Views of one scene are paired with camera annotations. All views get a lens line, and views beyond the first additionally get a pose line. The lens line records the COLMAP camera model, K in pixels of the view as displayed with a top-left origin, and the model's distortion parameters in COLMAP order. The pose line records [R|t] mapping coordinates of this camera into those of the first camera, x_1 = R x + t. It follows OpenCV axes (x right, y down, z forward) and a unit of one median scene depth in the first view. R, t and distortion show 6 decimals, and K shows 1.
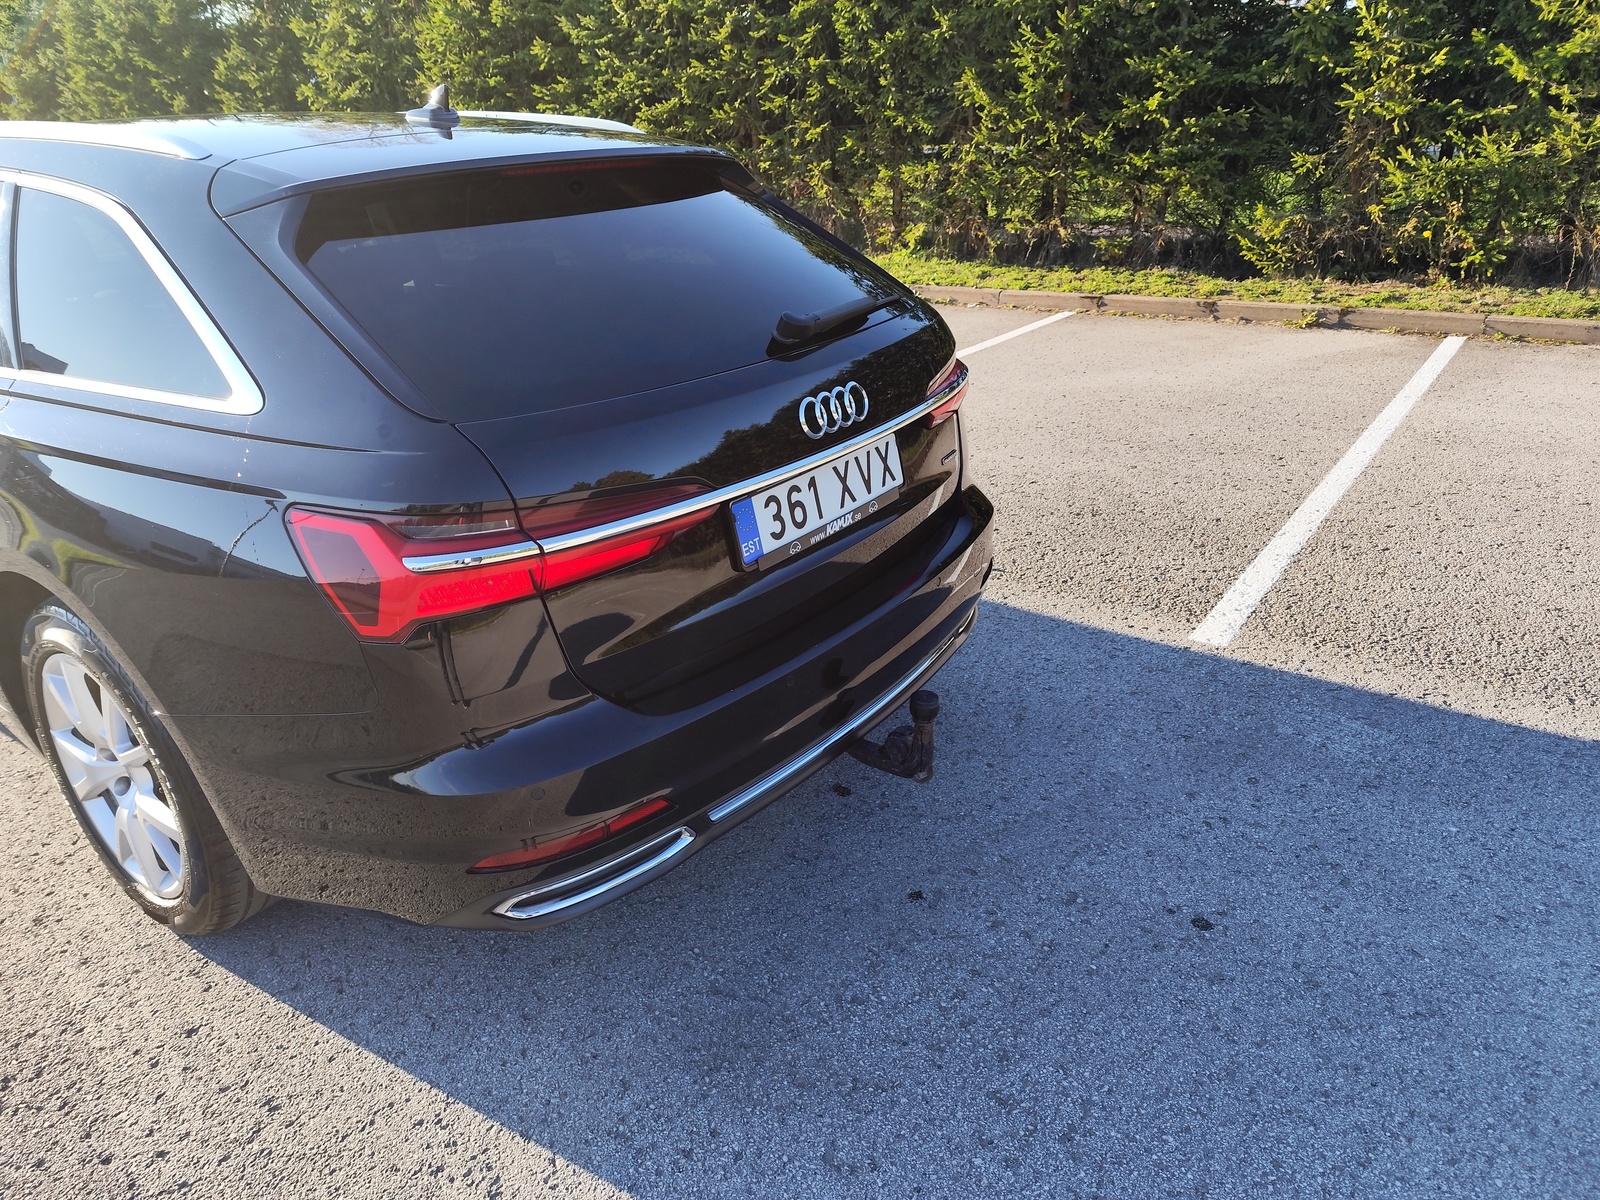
lens RADIAL K [[1094.2, 0, 792.5], [0, 1094.2, 596.9], [0, 0, 1]] dist [0.018432, -0.027255]
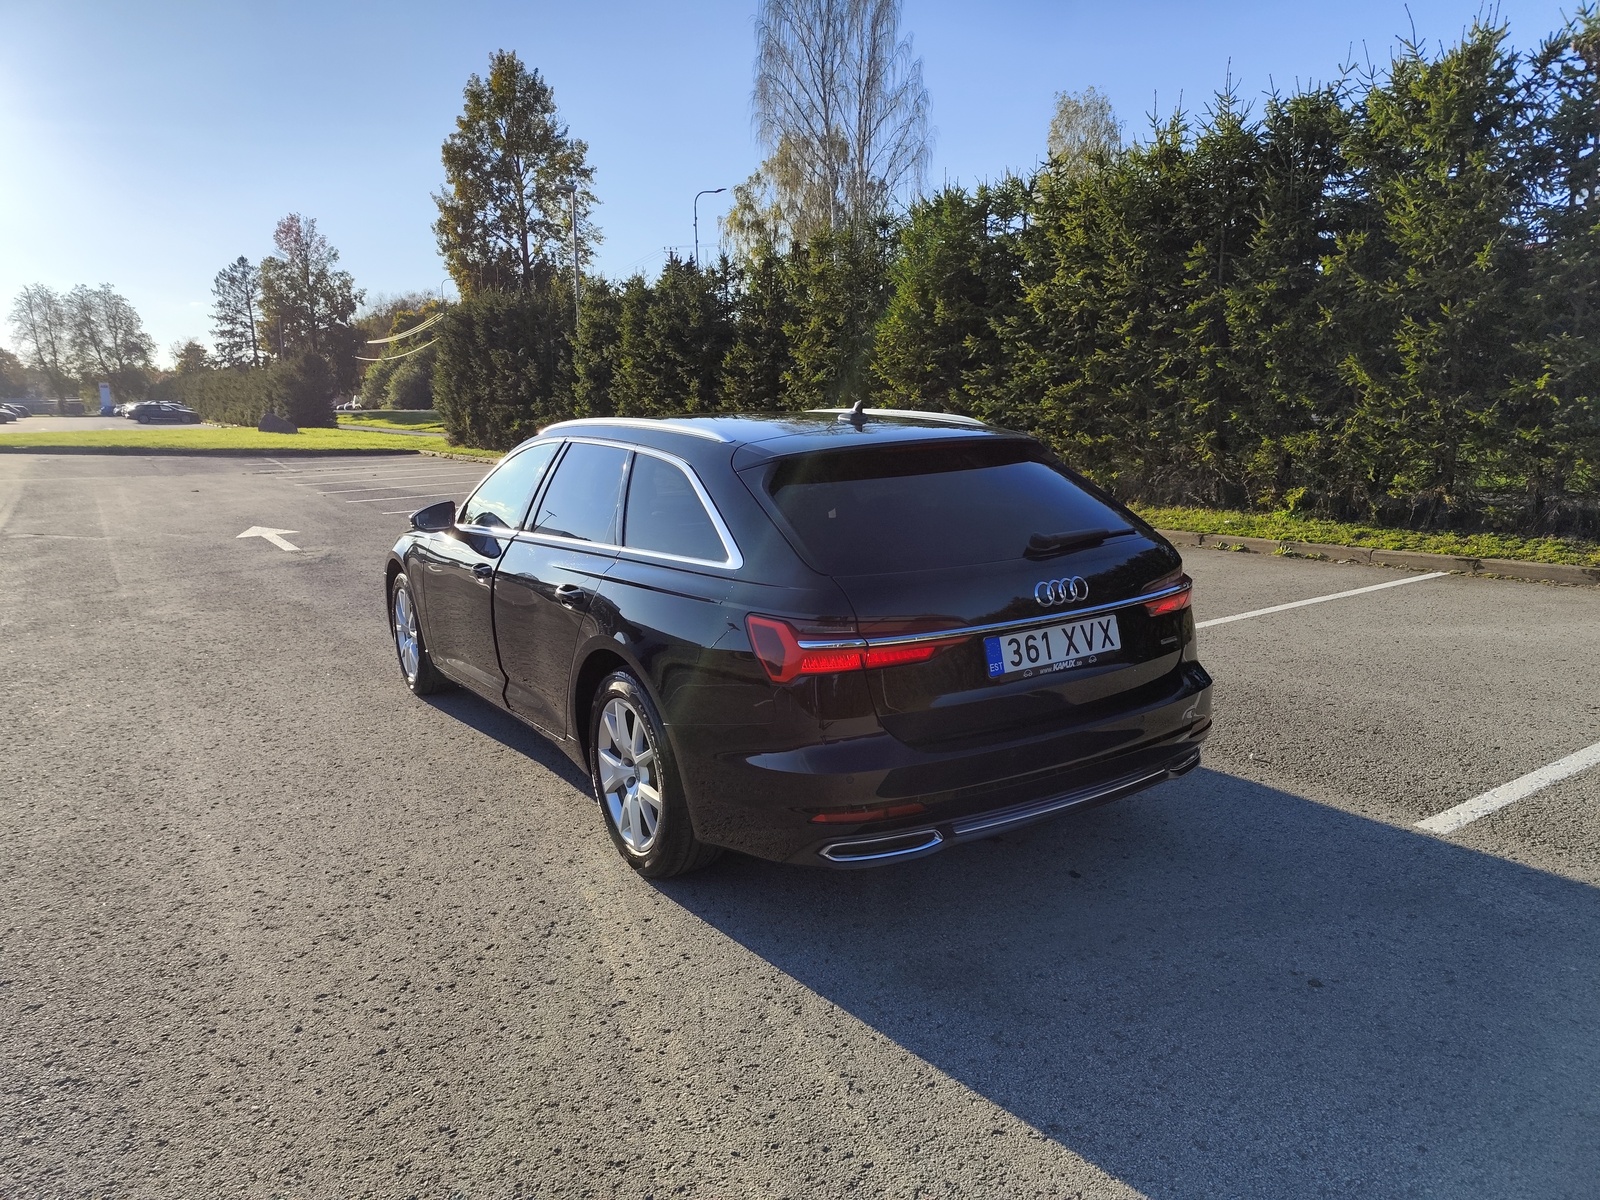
lens RADIAL K [[1094.2, 0, 796.6], [0, 1094.2, 601.3], [0, 0, 1]] dist [0.018432, -0.027255]
pose [[0.930922, 0.064214, -0.359527, 0.056972], [-0.140419, 0.971683, -0.190037, 0.045538], [0.337144, 0.227394, 0.913579, -0.134491]]
